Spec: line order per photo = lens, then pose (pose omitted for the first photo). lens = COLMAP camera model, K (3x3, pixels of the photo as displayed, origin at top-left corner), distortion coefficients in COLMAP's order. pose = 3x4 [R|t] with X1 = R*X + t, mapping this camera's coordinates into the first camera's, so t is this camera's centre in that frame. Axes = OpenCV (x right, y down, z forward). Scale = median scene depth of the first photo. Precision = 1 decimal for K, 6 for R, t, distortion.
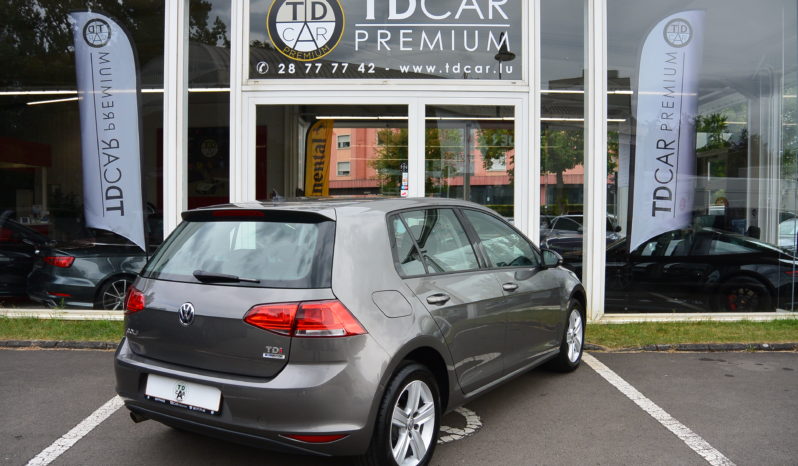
lens RADIAL K [[673.8, 0, 399.0], [0, 673.8, 233.0], [0, 0, 1]] dist [-0.114093, 0.001255]
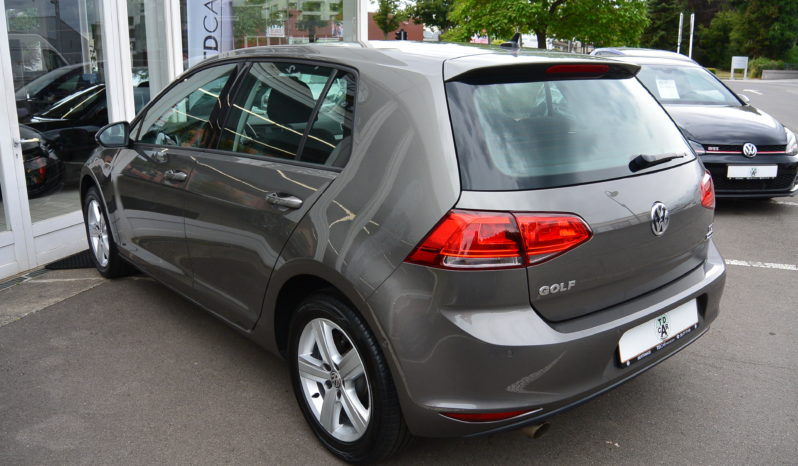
lens RADIAL K [[673.8, 0, 399.0], [0, 673.8, 233.0], [0, 0, 1]] dist [-0.114093, 0.001255]
pose [[0.332511, -0.241455, 0.911667, -0.443489], [0.036768, 0.969255, 0.243297, -0.017781], [-0.942382, -0.047379, 0.331166, 0.437324]]
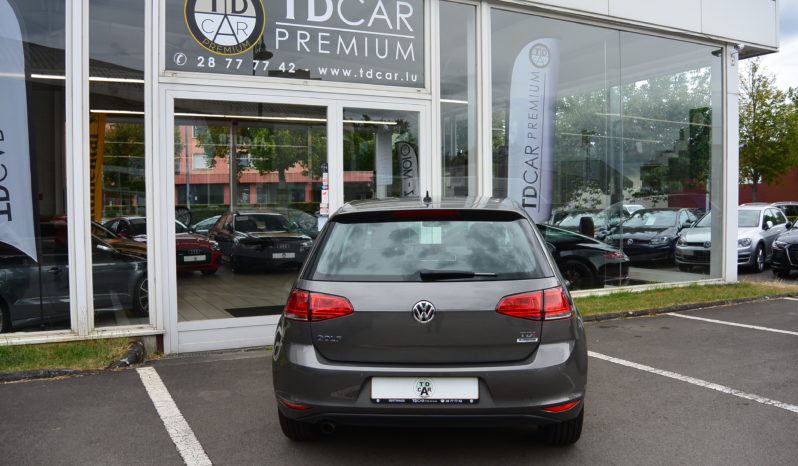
lens RADIAL K [[673.8, 0, 399.0], [0, 673.8, 233.0], [0, 0, 1]] dist [-0.114093, 0.001255]
pose [[0.897608, -0.029105, 0.439832, -0.343430], [0.027903, 0.999568, 0.009201, -0.004569], [-0.439910, 0.004014, 0.898033, 0.035747]]
